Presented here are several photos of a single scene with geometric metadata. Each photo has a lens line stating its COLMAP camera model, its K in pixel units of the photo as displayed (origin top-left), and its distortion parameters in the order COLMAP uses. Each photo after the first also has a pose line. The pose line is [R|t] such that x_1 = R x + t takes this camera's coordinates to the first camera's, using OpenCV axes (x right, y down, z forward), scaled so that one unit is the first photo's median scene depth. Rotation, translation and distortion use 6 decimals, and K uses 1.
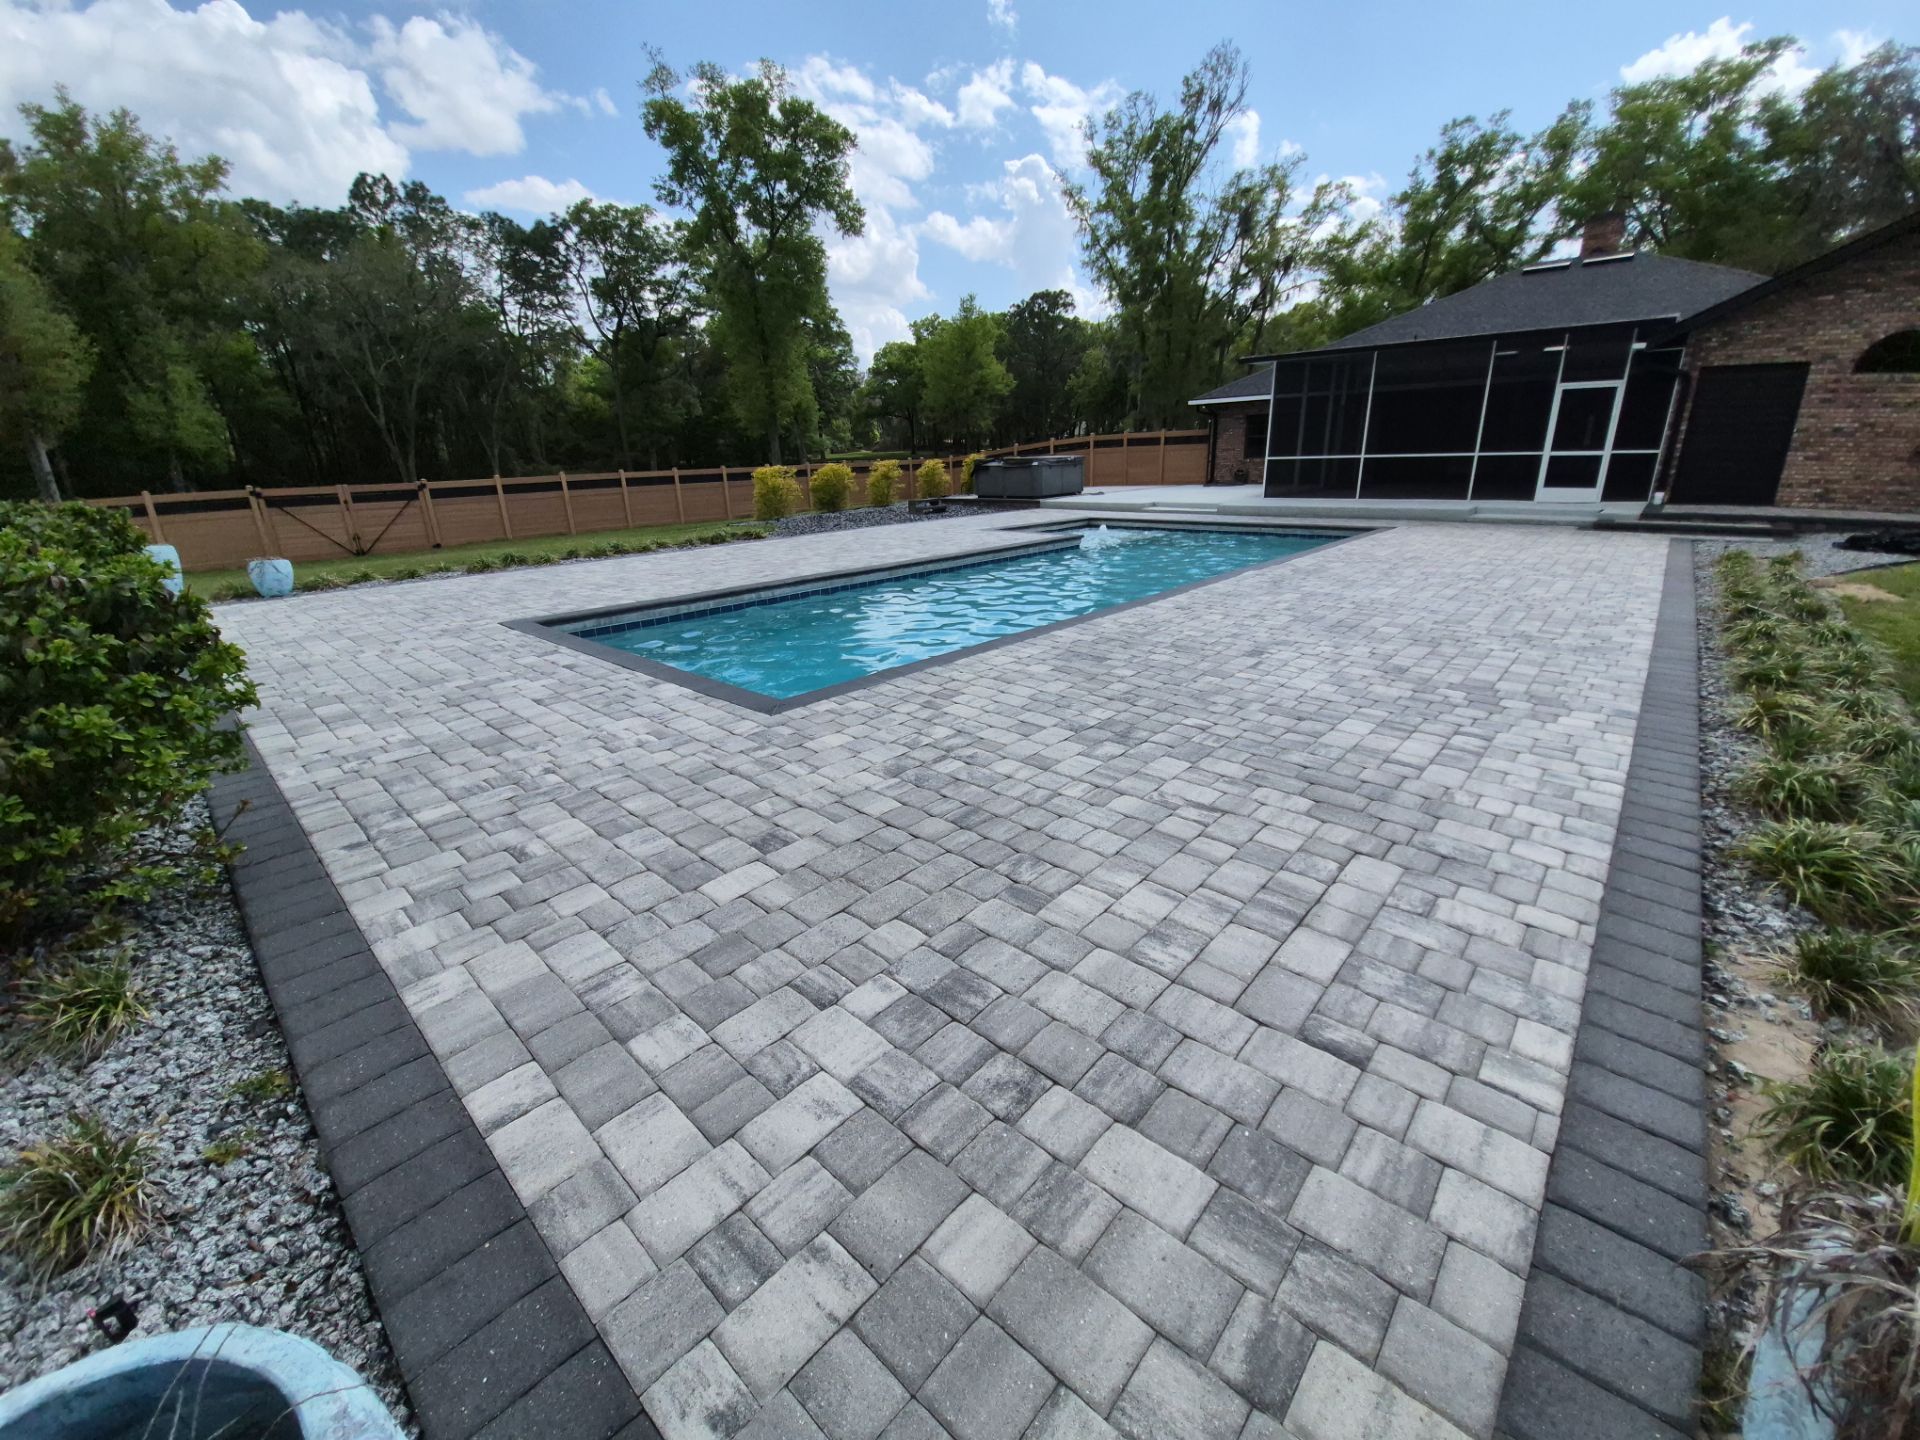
lens RADIAL K [[753.8, 0, 960.0], [0, 753.8, 720.0], [0, 0, 1]] dist [0.001778, -0.008370]
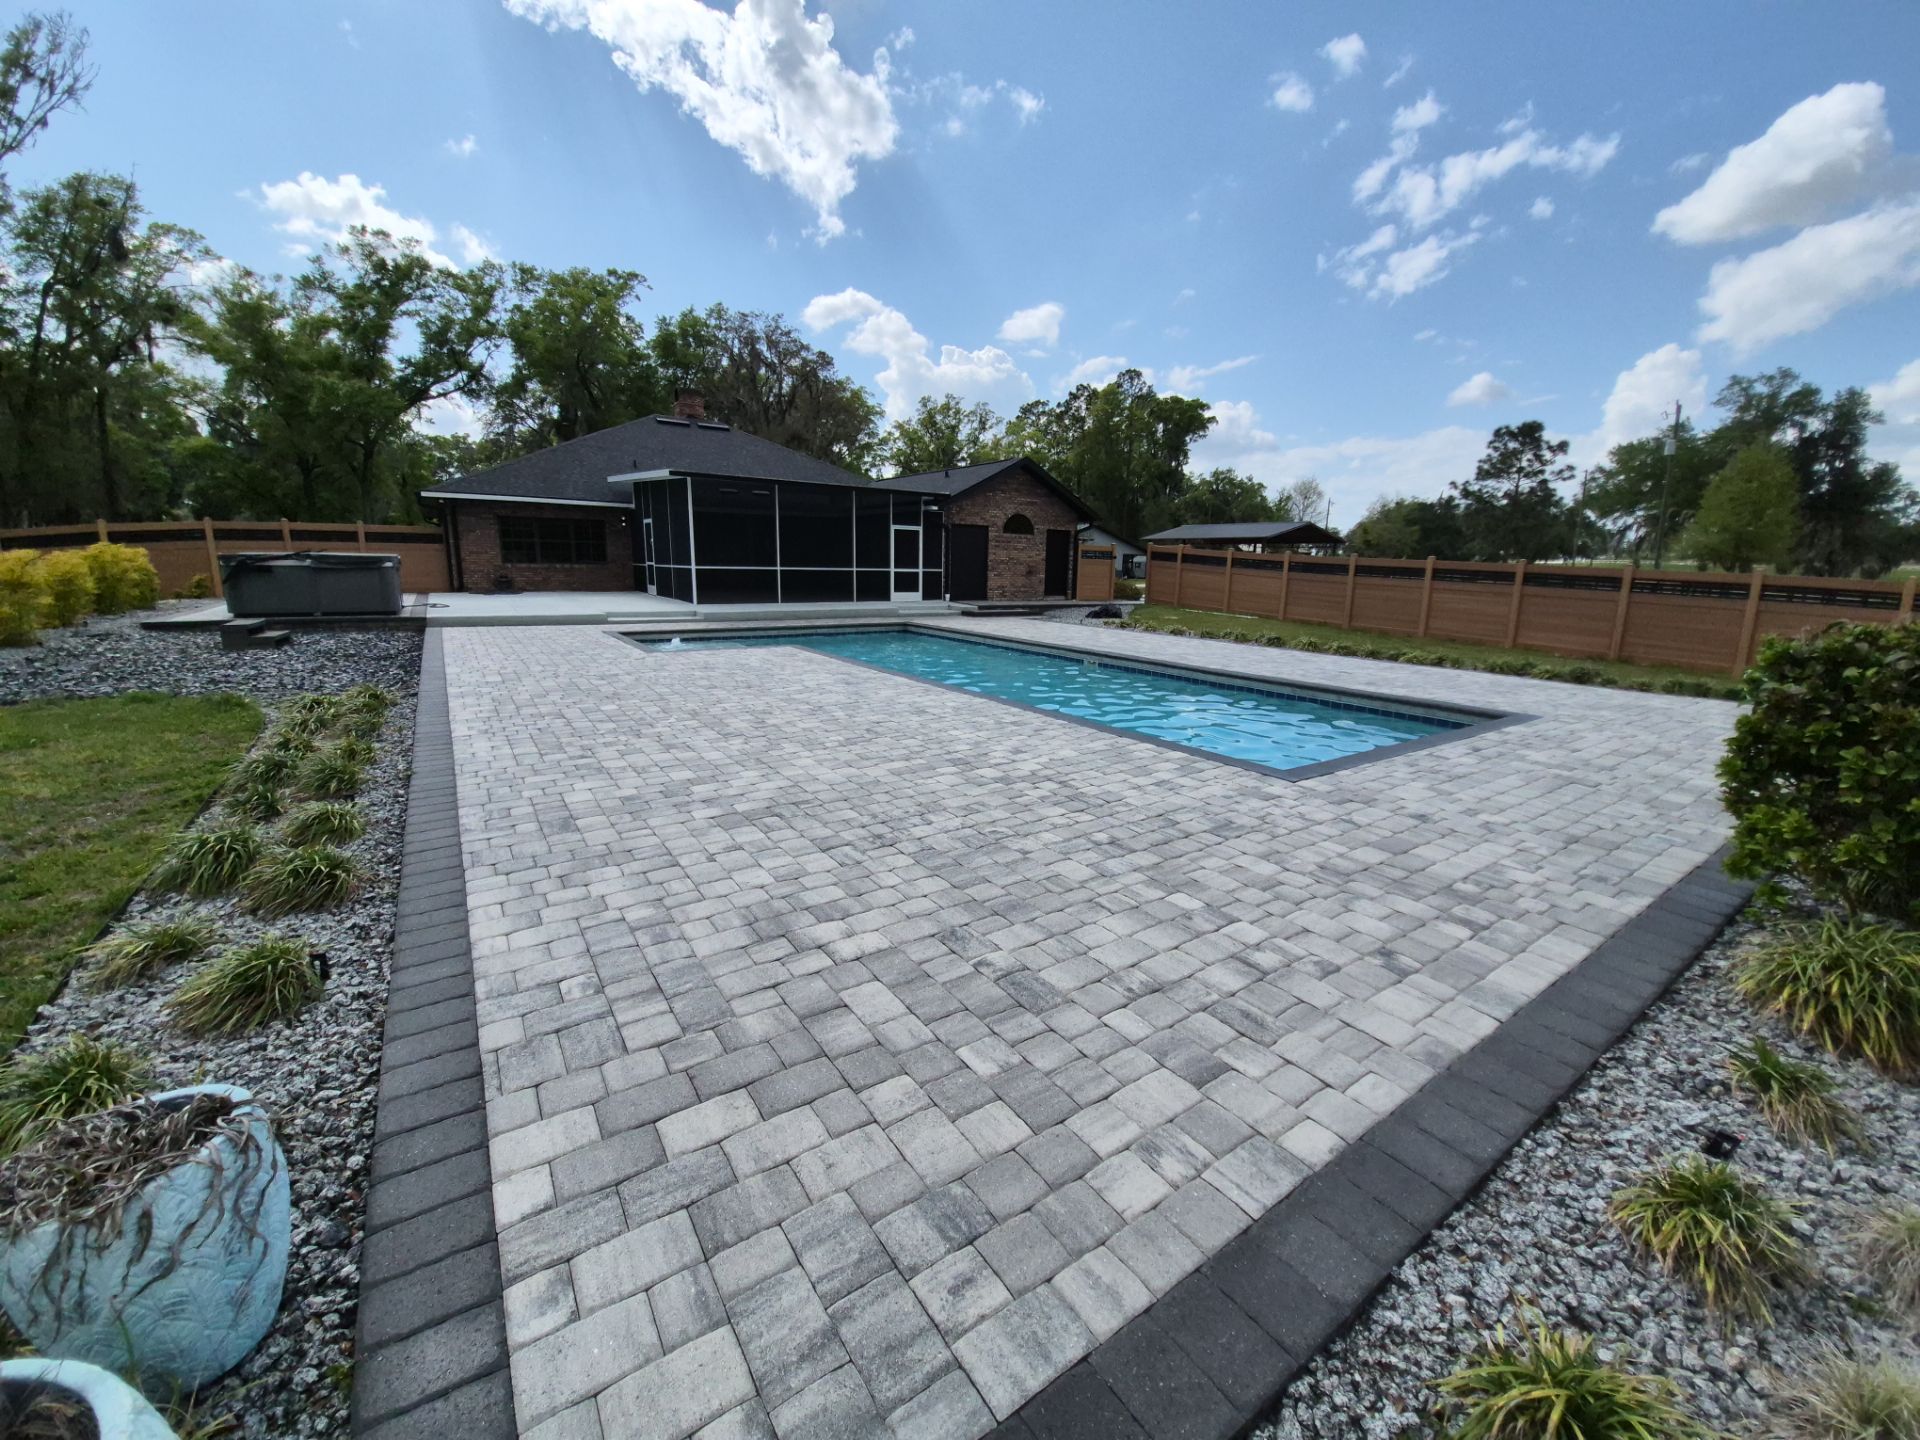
lens RADIAL K [[753.8, 0, 960.0], [0, 753.8, 720.0], [0, 0, 1]] dist [0.001778, -0.008370]
pose [[0.220849, -0.166930, 0.960916, -0.678674], [0.294254, 0.950738, 0.097532, -0.186237], [-0.929860, 0.261214, 0.259089, 0.589200]]
